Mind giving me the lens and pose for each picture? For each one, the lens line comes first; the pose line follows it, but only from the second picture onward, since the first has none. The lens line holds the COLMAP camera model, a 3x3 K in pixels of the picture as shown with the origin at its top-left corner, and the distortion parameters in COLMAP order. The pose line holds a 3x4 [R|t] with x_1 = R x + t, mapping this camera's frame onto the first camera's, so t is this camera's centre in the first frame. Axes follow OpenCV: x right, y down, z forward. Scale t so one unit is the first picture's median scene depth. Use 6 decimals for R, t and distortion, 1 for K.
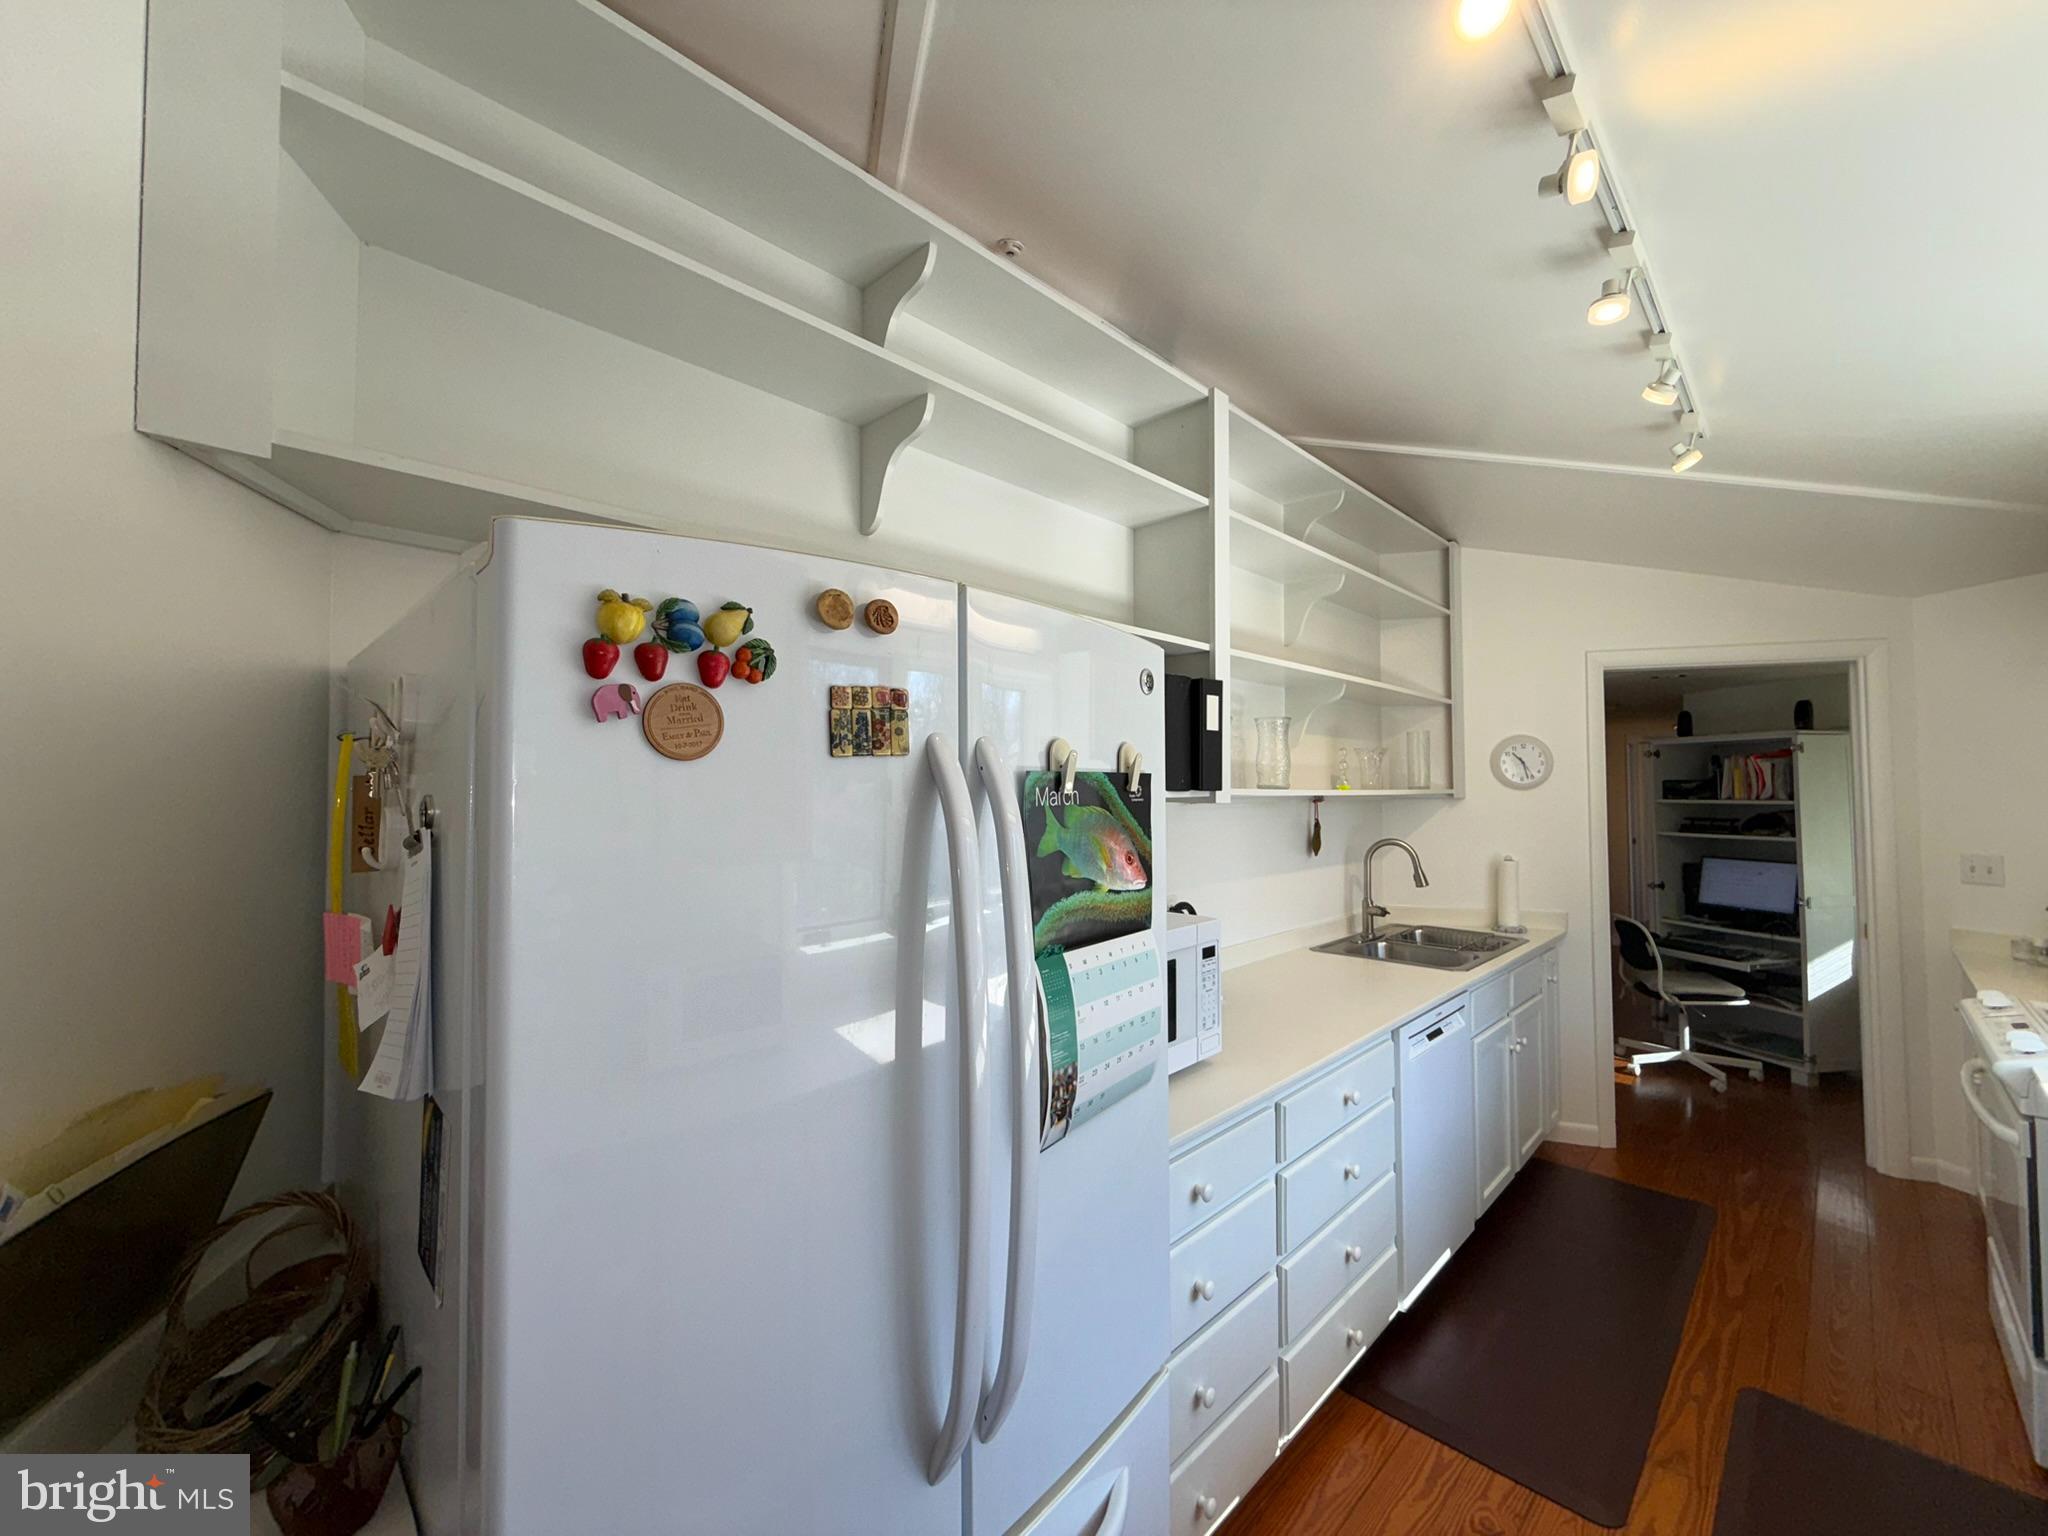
lens RADIAL K [[816.8, 0, 1018.9], [0, 816.8, 761.1], [0, 0, 1]] dist [-0.002515, 0.000859]
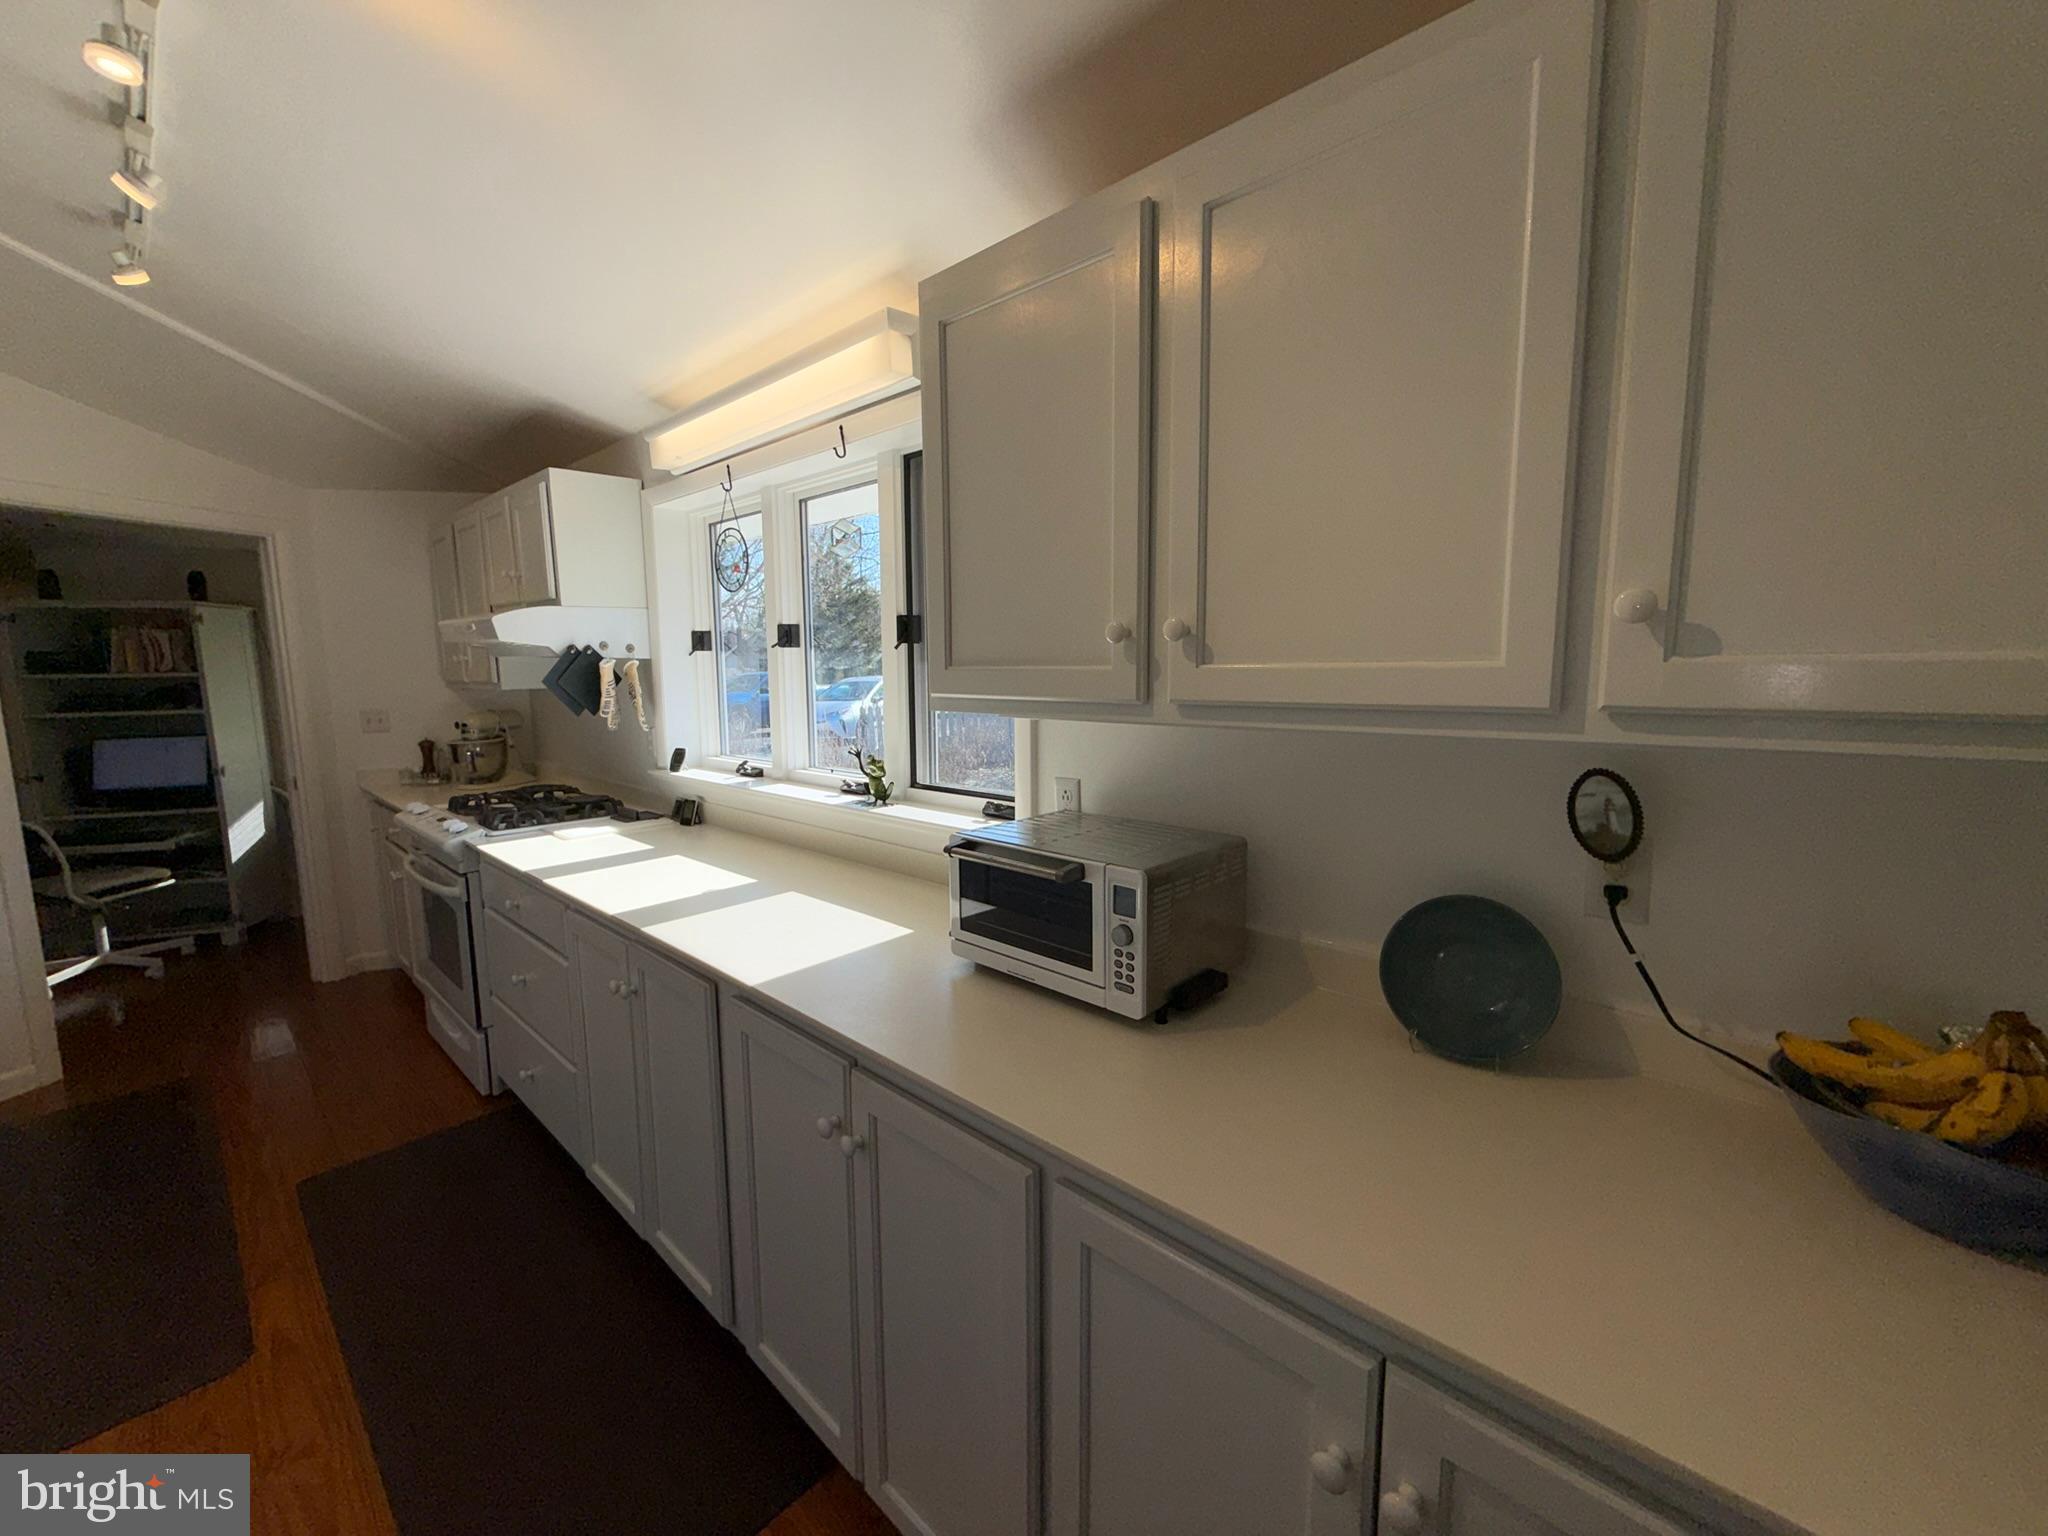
lens RADIAL K [[816.8, 0, 1022.1], [0, 816.8, 761.2], [0, 0, 1]] dist [-0.002515, 0.000859]
pose [[-0.039614, -0.115815, 0.992481, -0.123783], [-0.021228, 0.993134, 0.115044, 0.026461], [-0.998990, -0.016511, -0.041801, 0.039511]]
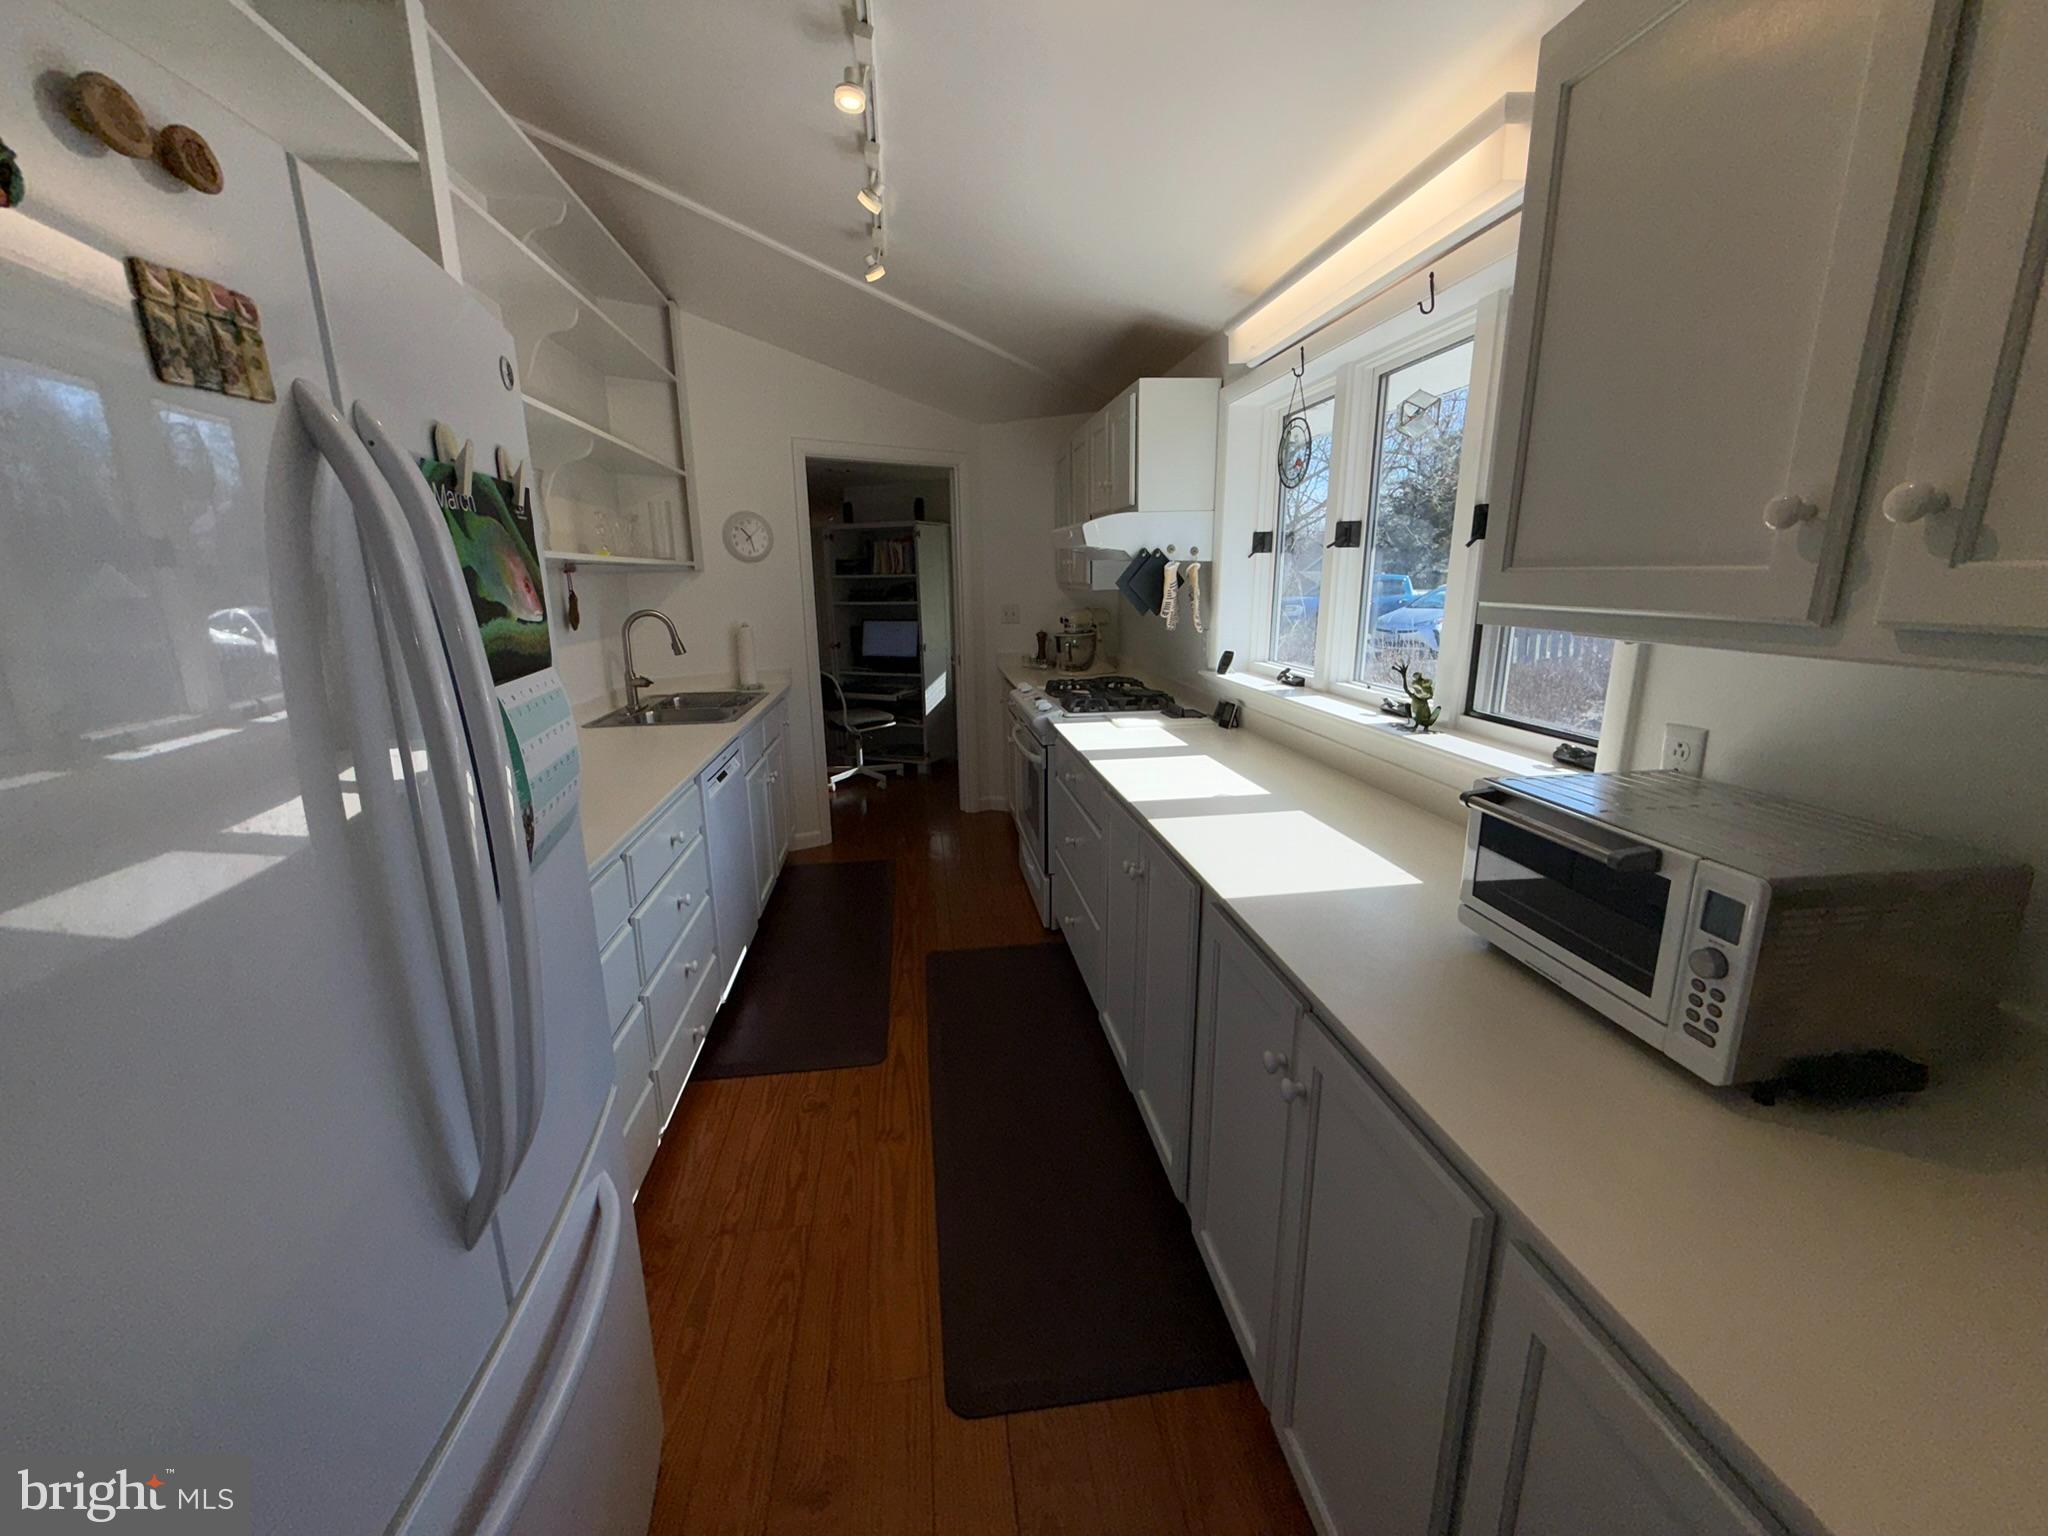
lens RADIAL K [[816.8, 0, 1021.9], [0, 816.8, 762.0], [0, 0, 1]] dist [-0.002515, 0.000859]
pose [[0.603667, -0.183492, 0.775833, -0.084688], [-0.015607, 0.970246, 0.241616, 0.027081], [-0.797084, -0.157964, 0.582842, 0.010508]]
